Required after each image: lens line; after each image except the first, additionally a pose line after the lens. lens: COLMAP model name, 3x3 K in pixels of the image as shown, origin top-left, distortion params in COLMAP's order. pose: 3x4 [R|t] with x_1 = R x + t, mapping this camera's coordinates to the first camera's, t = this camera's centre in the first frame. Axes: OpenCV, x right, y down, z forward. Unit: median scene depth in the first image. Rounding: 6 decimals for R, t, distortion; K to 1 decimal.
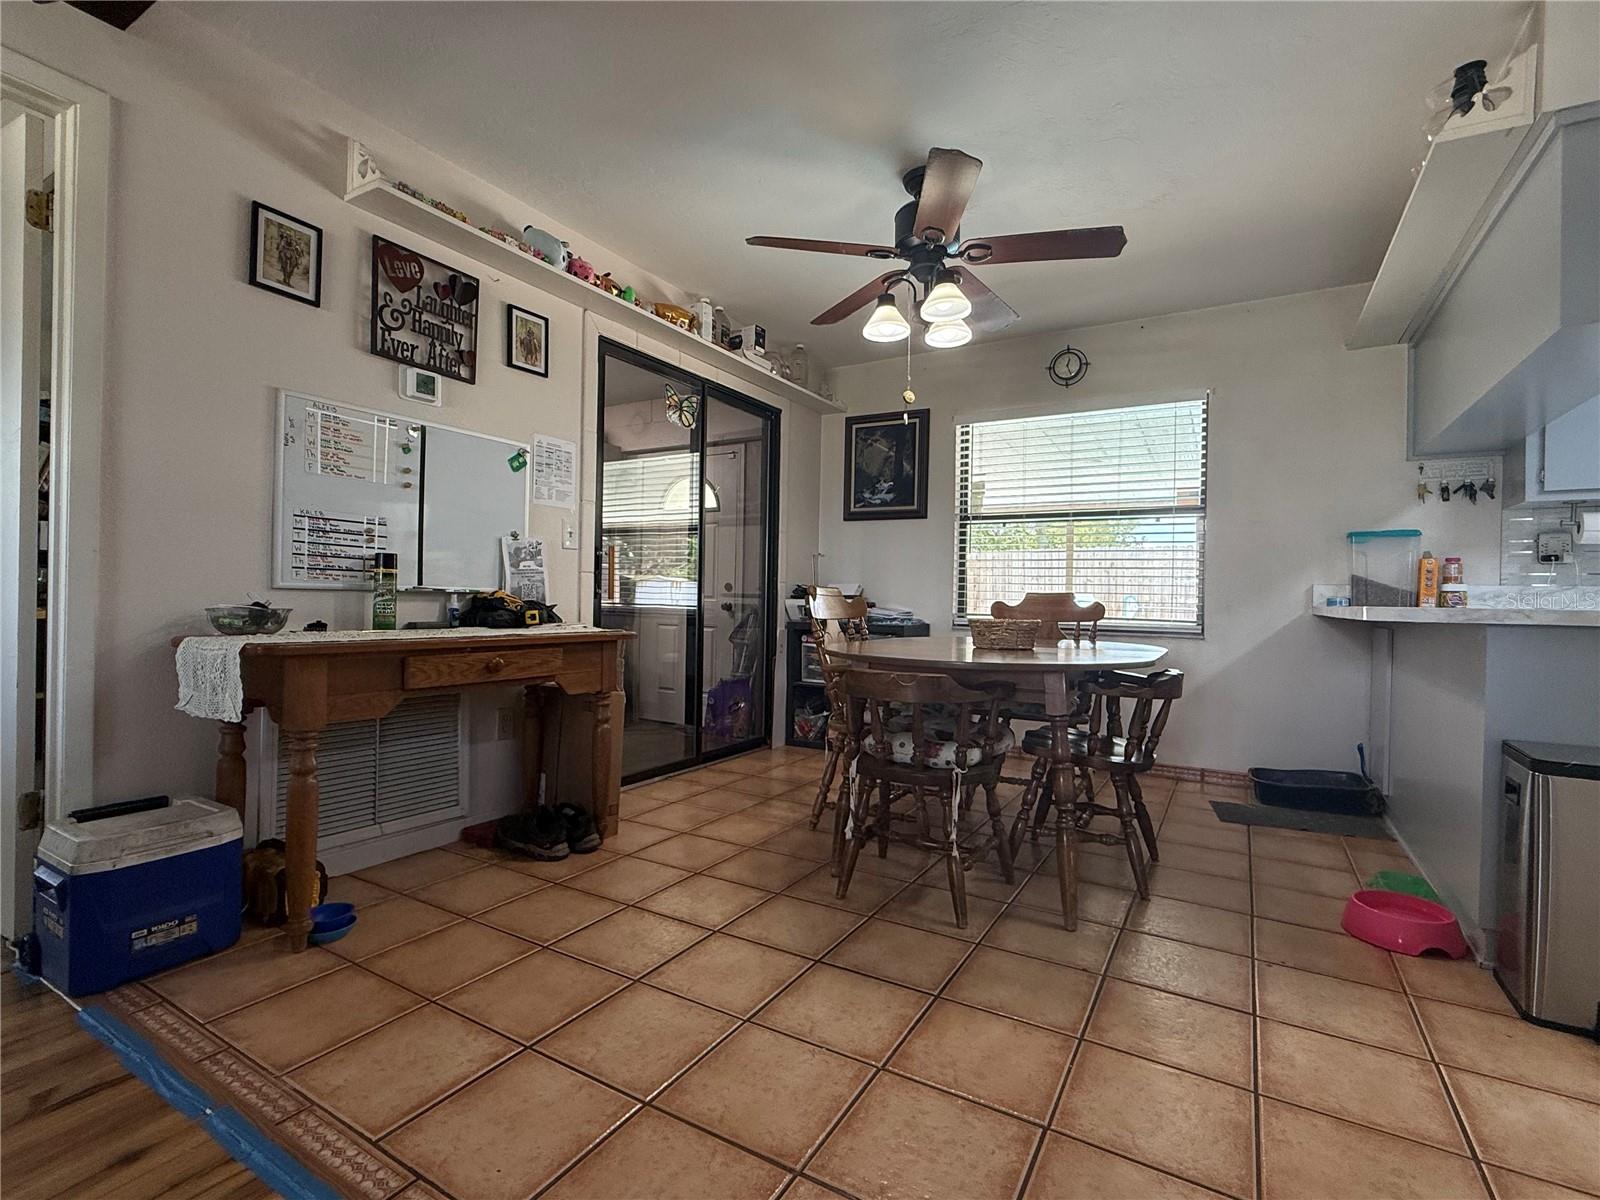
lens RADIAL K [[756.3, 0, 793.2], [0, 756.3, 601.6], [0, 0, 1]] dist [-0.000386, -0.000112]
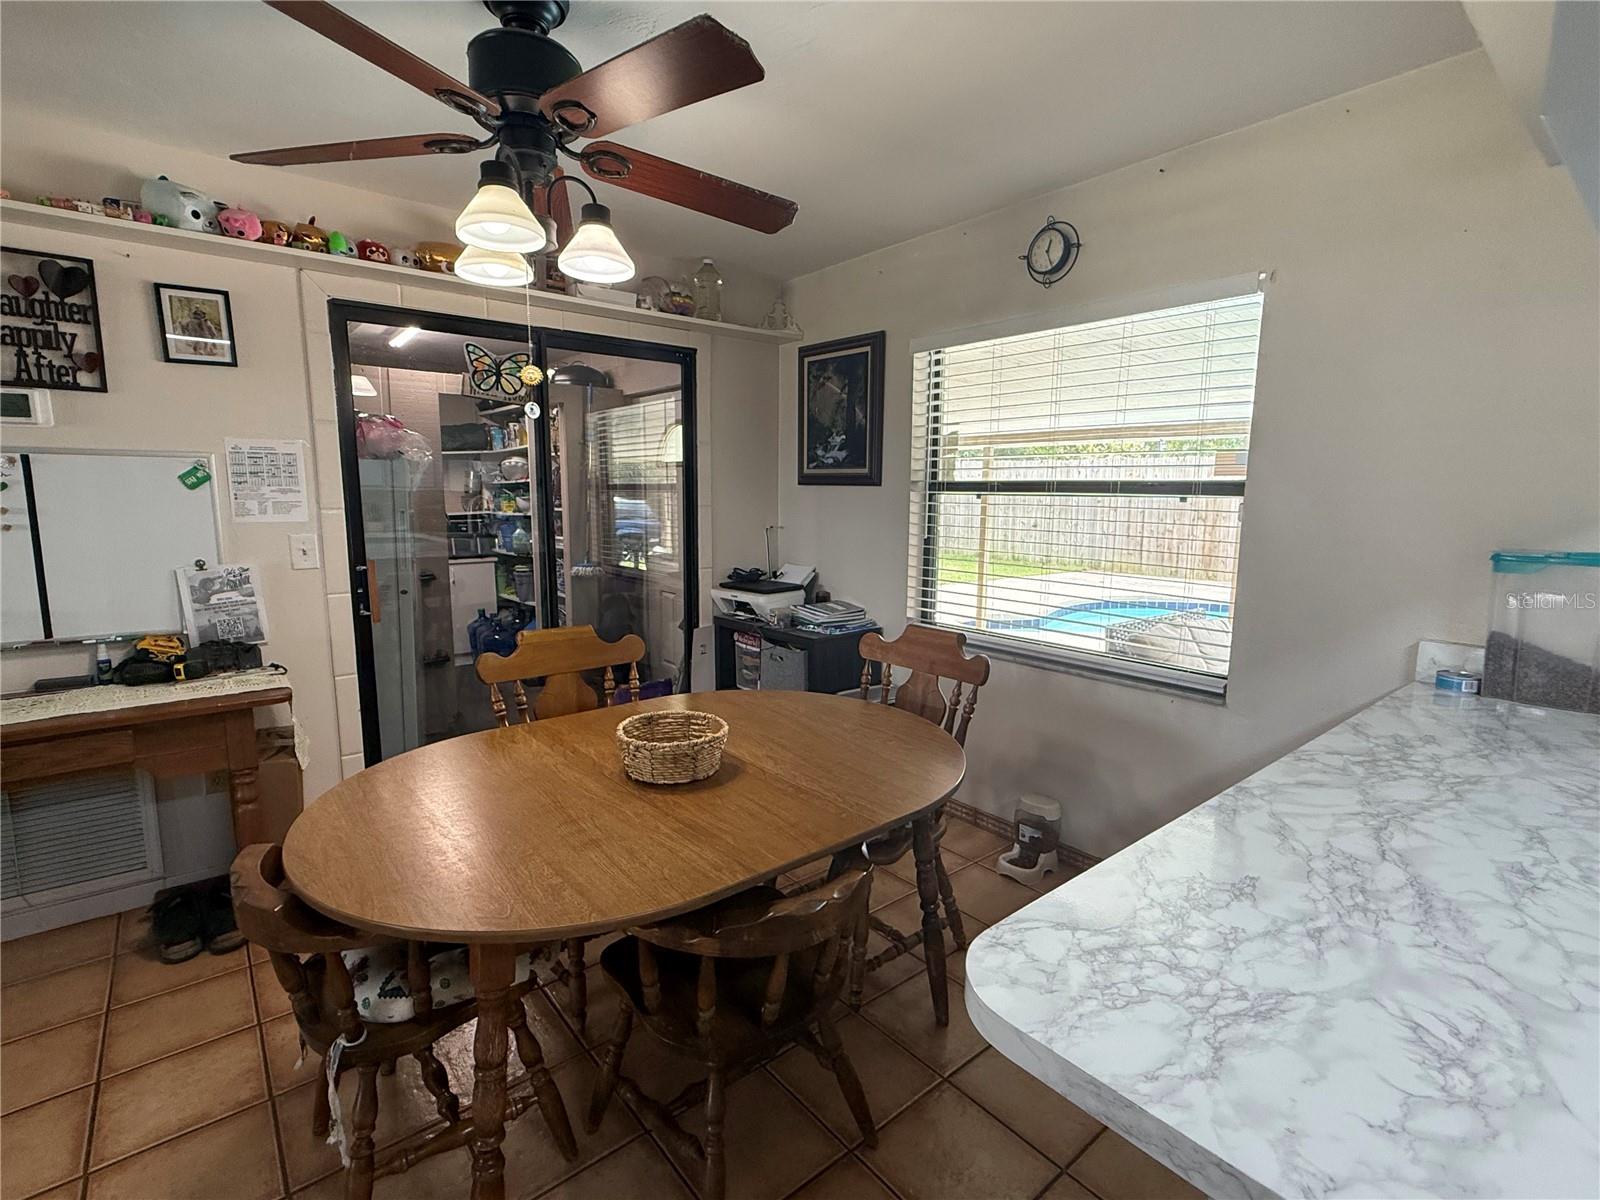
lens RADIAL K [[756.3, 0, 802.5], [0, 756.3, 601.7], [0, 0, 1]] dist [-0.000386, -0.000112]
pose [[0.940171, 0.038305, -0.338543, 0.471474], [0.009078, 0.990491, 0.137280, -0.131986], [0.340582, -0.132140, 0.930883, 0.360974]]
